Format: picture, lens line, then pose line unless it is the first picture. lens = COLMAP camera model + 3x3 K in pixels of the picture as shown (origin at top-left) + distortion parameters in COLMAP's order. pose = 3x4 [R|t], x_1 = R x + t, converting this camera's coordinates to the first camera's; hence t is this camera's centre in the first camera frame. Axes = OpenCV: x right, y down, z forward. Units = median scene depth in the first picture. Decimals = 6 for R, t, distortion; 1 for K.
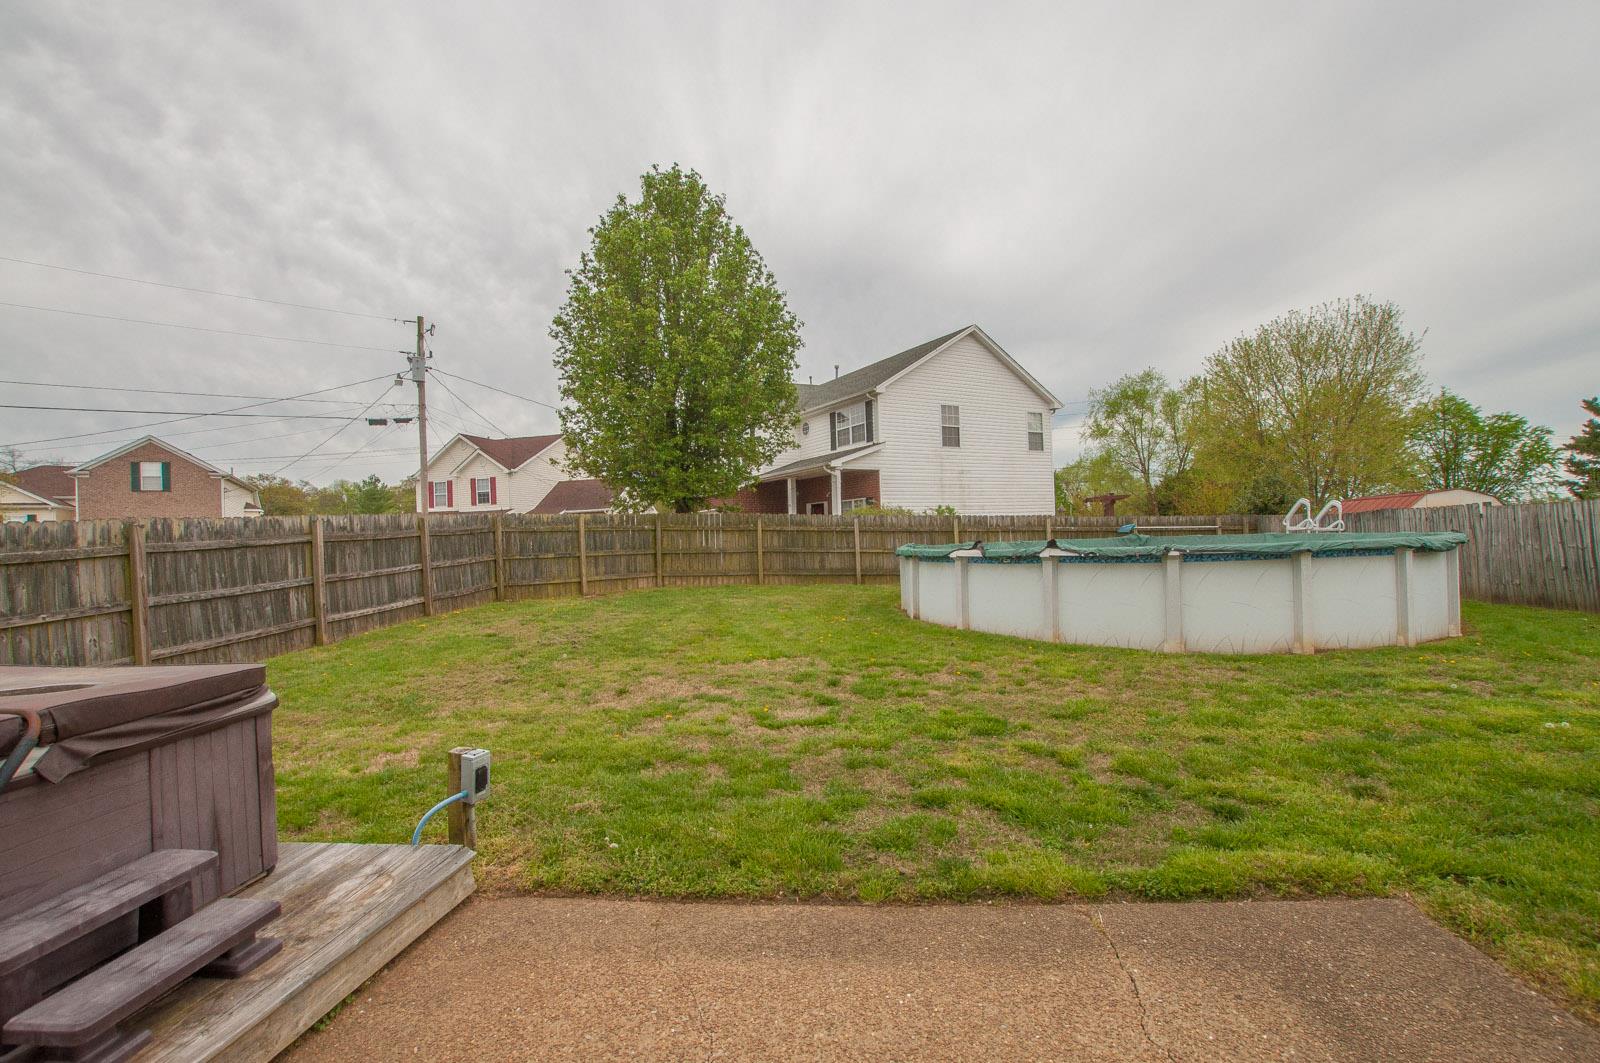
lens RADIAL K [[717.9, 0, 793.7], [0, 717.9, 542.0], [0, 0, 1]] dist [-0.029078, 0.002347]
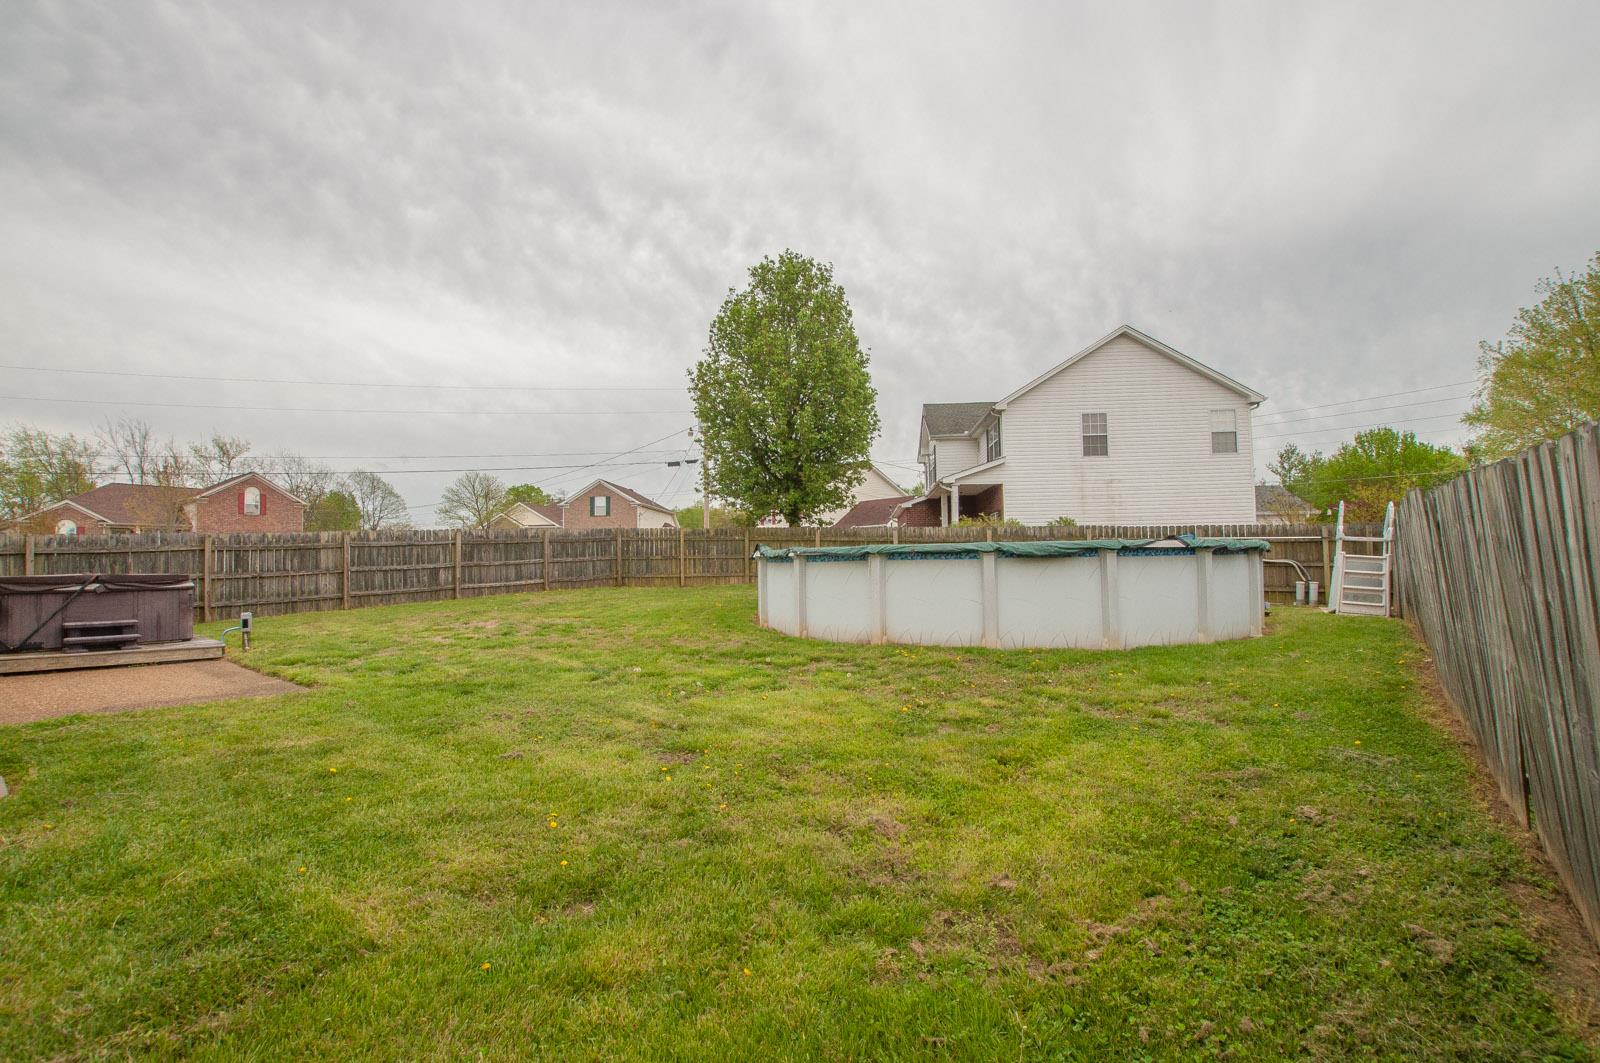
lens RADIAL K [[717.9, 0, 835.4], [0, 717.9, 530.4], [0, 0, 1]] dist [-0.029078, 0.002347]
pose [[0.839567, -0.009078, -0.543180, 1.038908], [-0.011647, 0.999330, -0.034703, 0.016897], [0.543131, 0.035462, 0.838899, -0.014826]]
